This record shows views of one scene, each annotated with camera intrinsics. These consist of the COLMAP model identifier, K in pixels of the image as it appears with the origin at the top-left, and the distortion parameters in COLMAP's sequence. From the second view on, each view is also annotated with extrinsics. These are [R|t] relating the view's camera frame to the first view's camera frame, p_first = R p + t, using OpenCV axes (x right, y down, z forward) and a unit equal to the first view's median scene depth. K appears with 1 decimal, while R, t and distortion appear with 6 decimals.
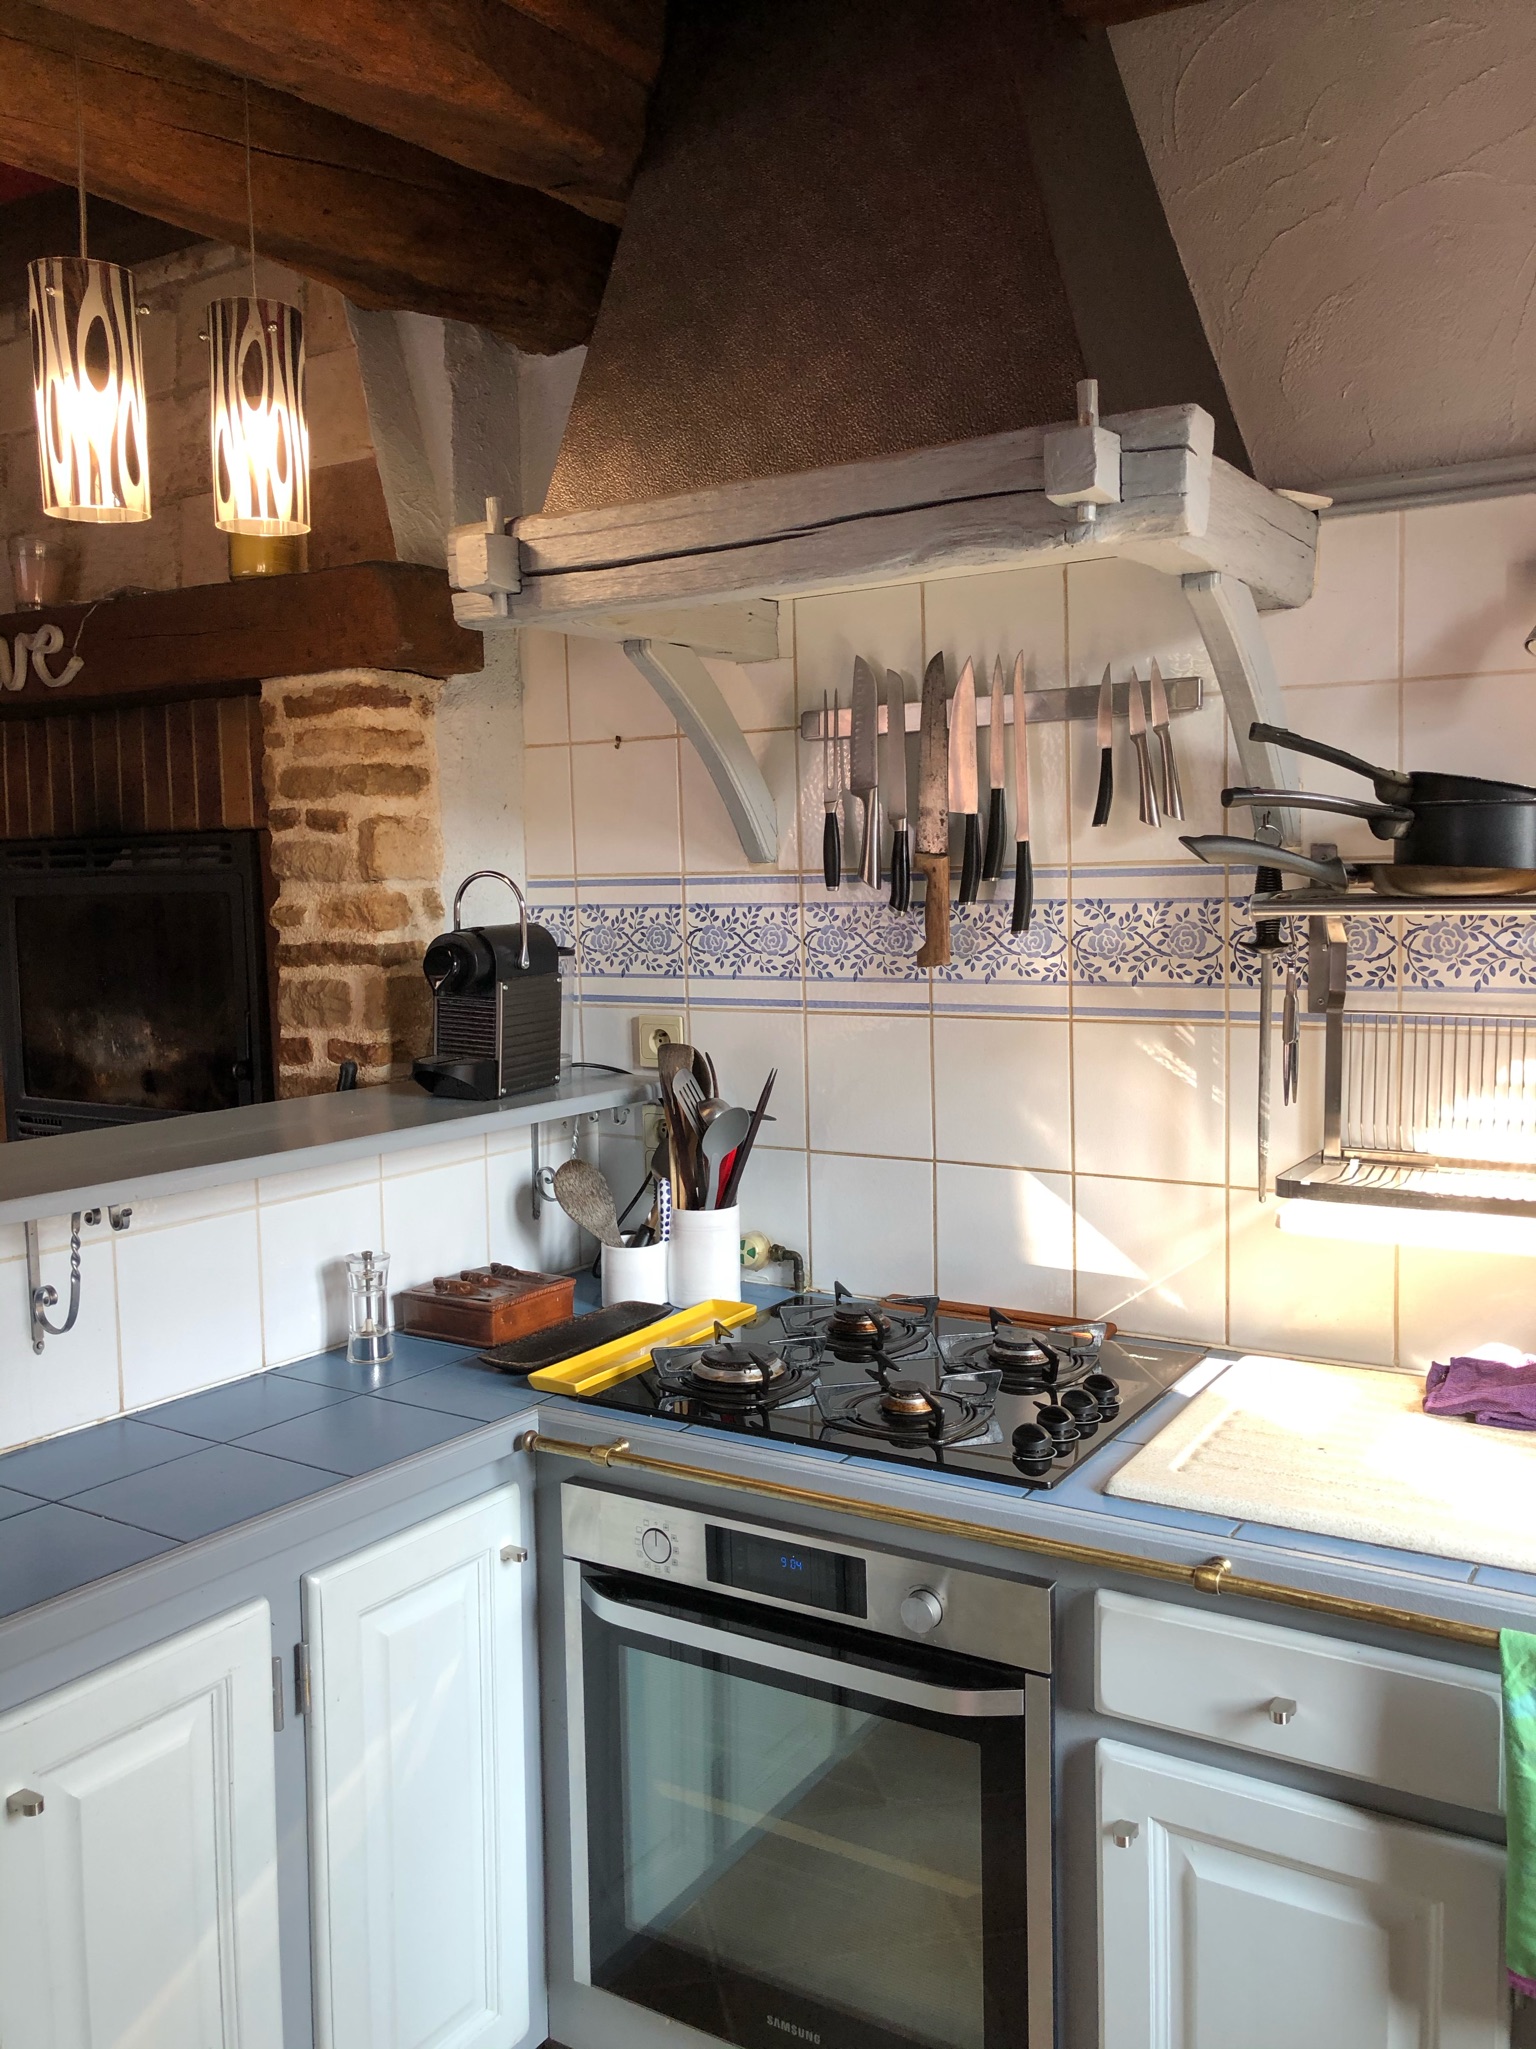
lens RADIAL K [[1674.2, 0, 768.0], [0, 1674.2, 1024.5], [0, 0, 1]] dist [0.004729, -0.001303]
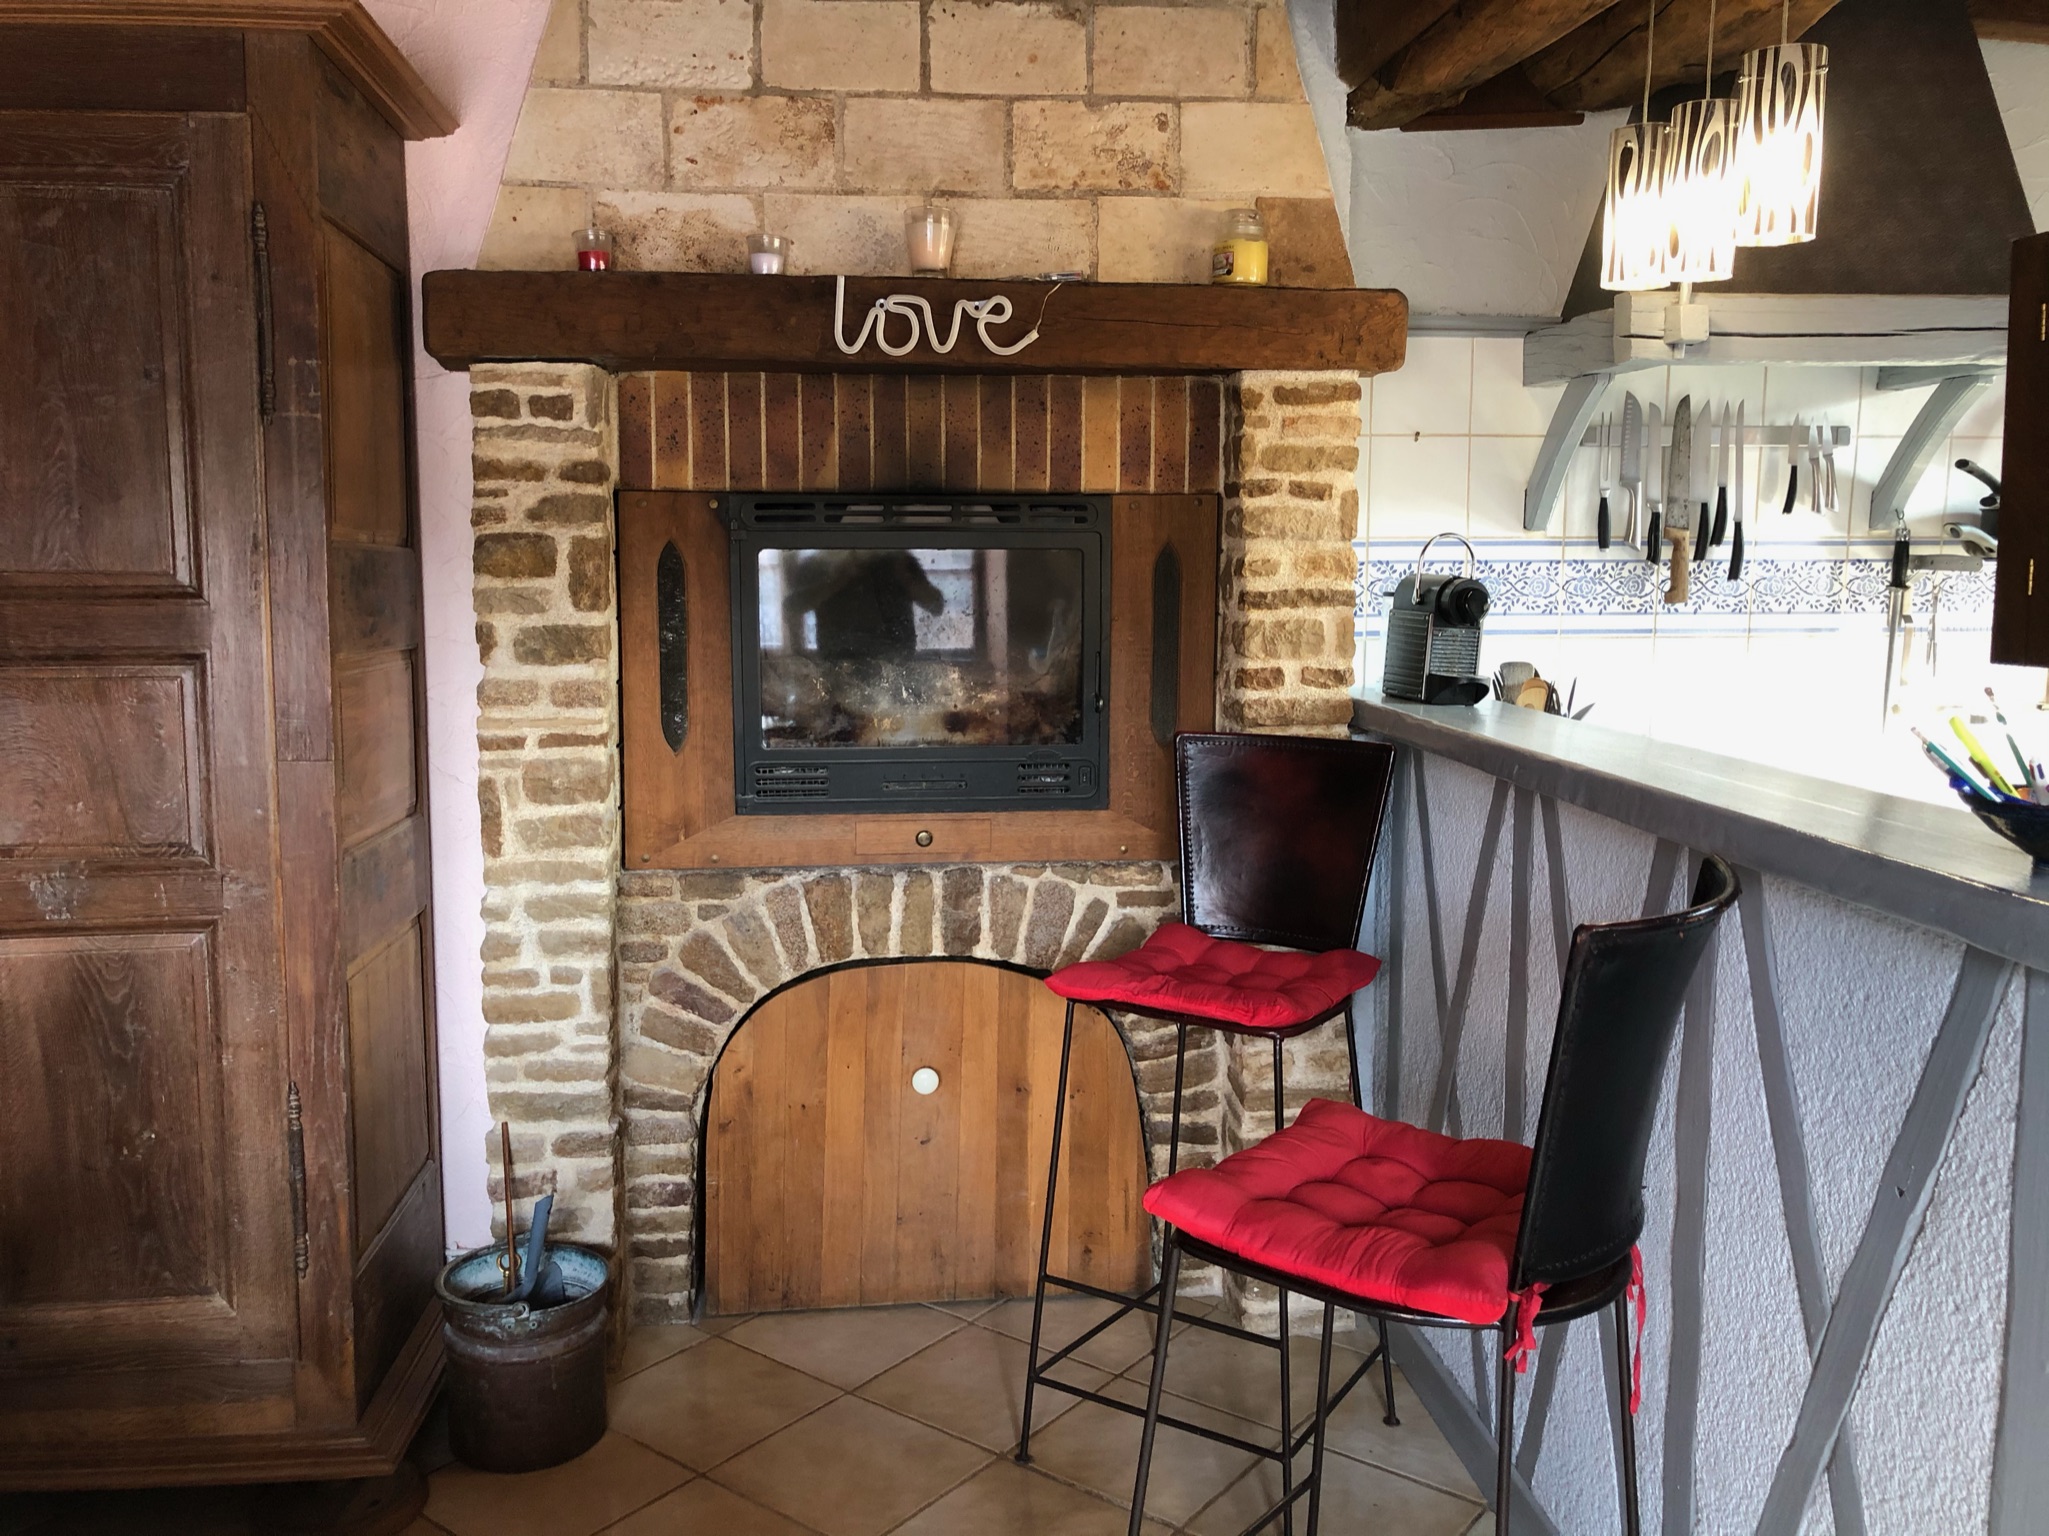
lens RADIAL K [[1674.2, 0, 1024.5], [0, 1674.2, 768.0], [0, 0, 1]] dist [0.004729, -0.001303]
pose [[0.799543, -0.065976, 0.596974, -1.188320], [0.037687, 0.997501, 0.059767, 0.001263], [-0.599425, -0.025288, 0.800032, 0.128741]]
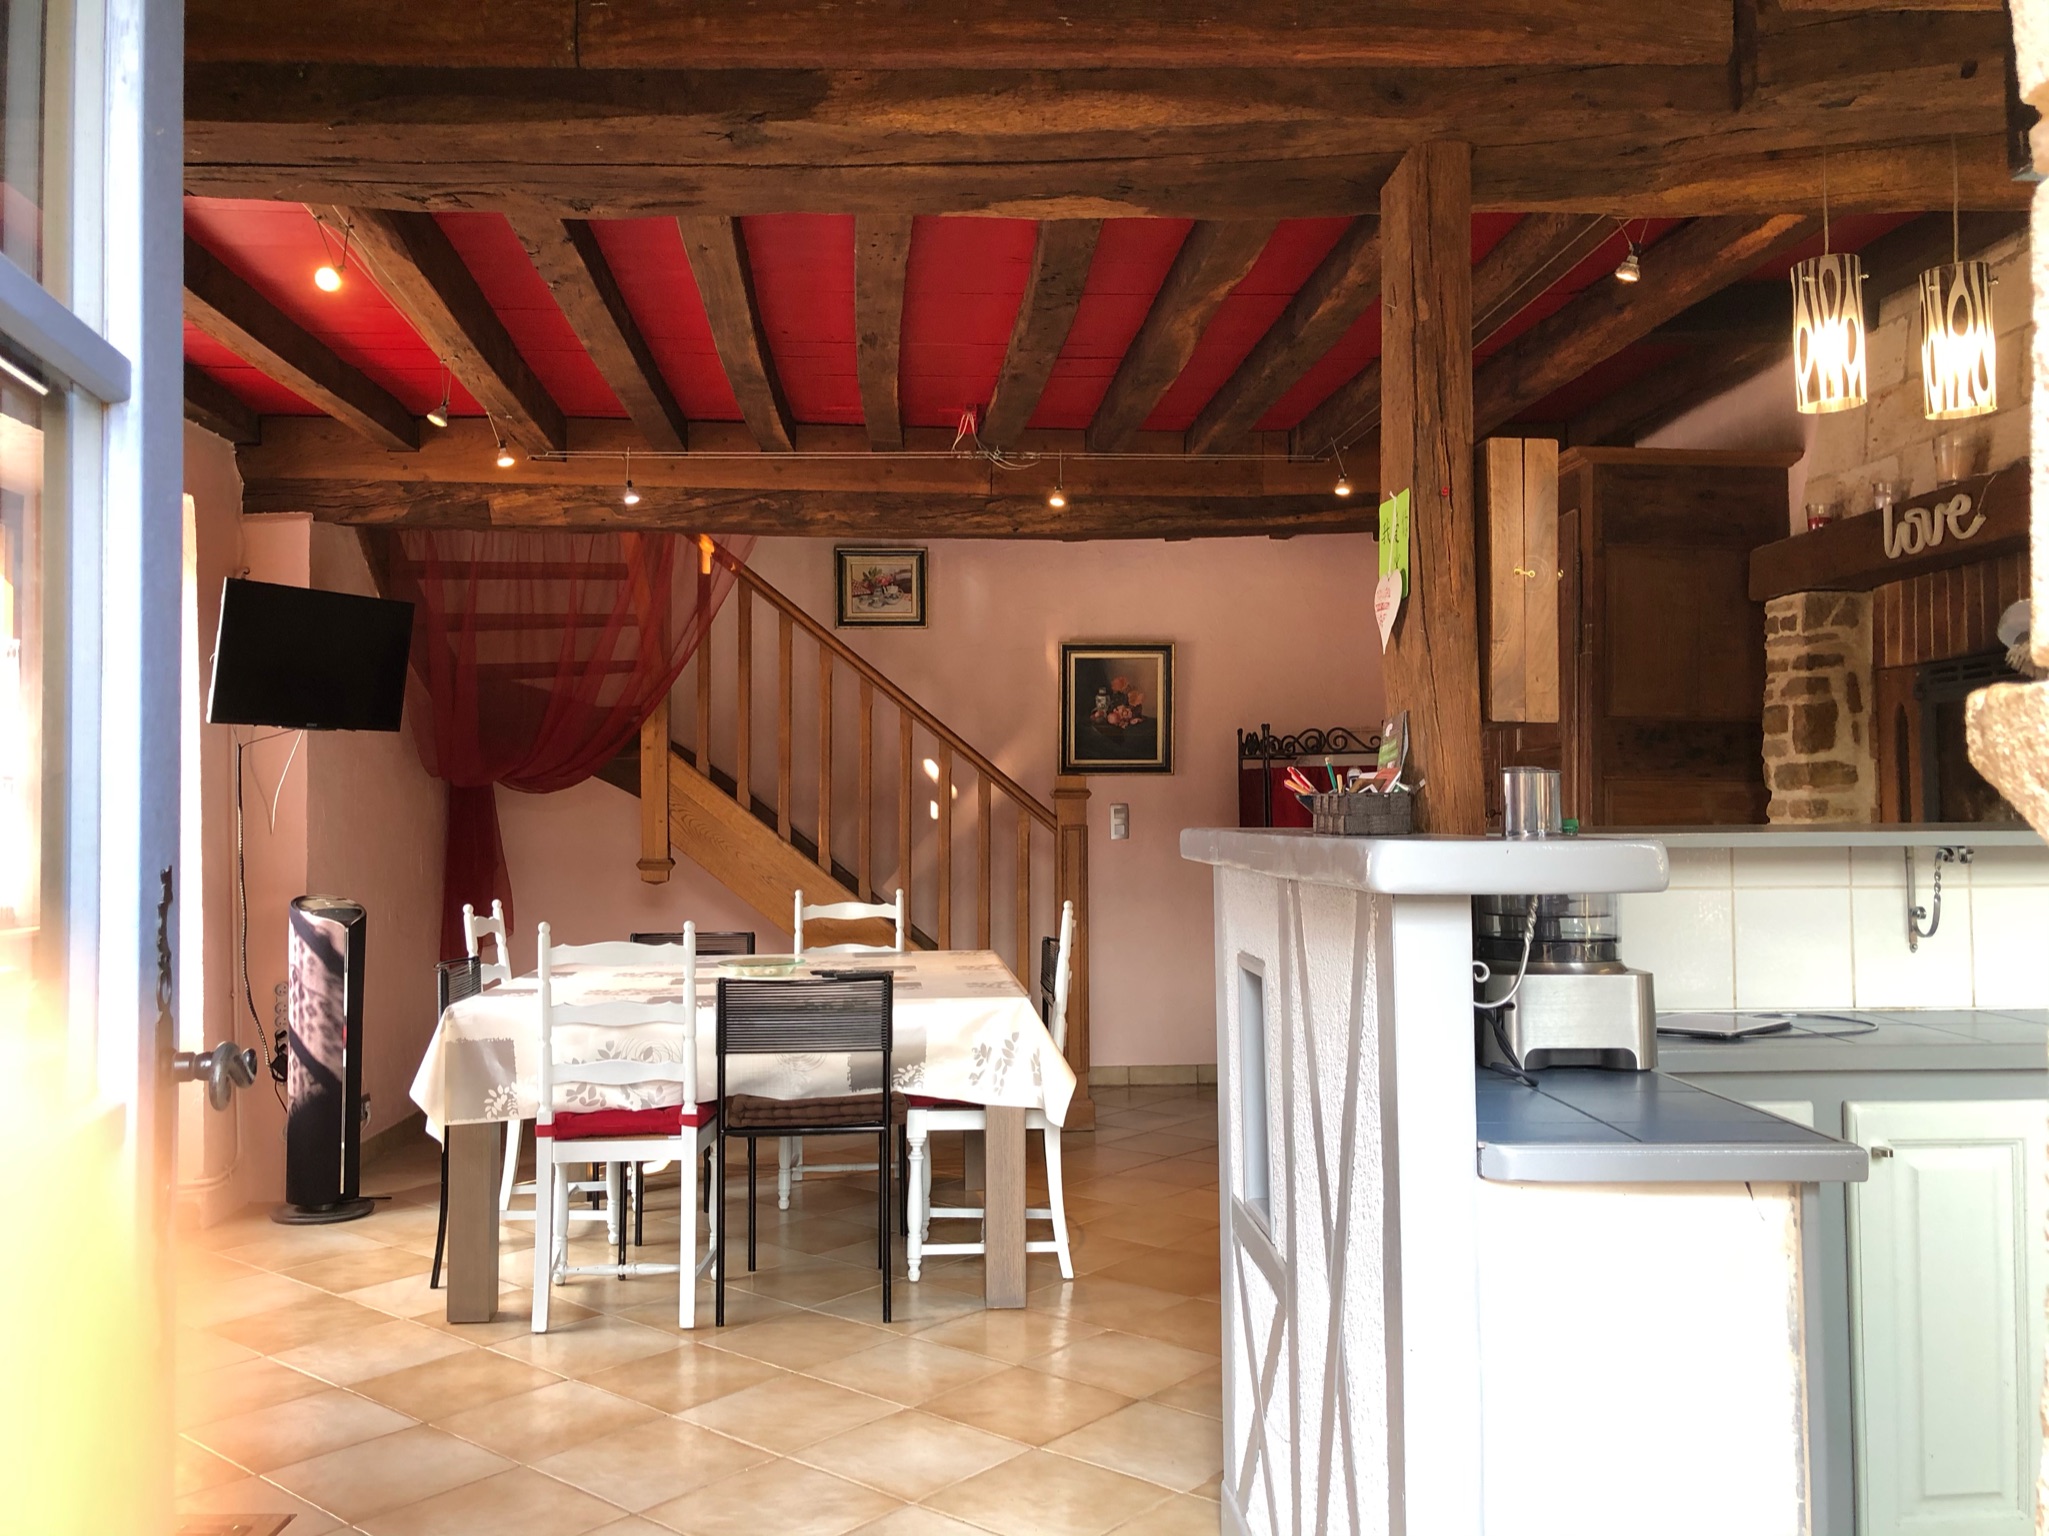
lens RADIAL K [[1695.2, 0, 1024.5], [0, 1695.2, 768.0], [0, 0, 1]] dist [0.000681, -0.014610]
pose [[0.584551, -0.016151, -0.811196, 0.265819], [-0.065904, 0.995553, -0.067313, 0.139649], [0.808676, 0.092809, 0.580887, -0.438376]]
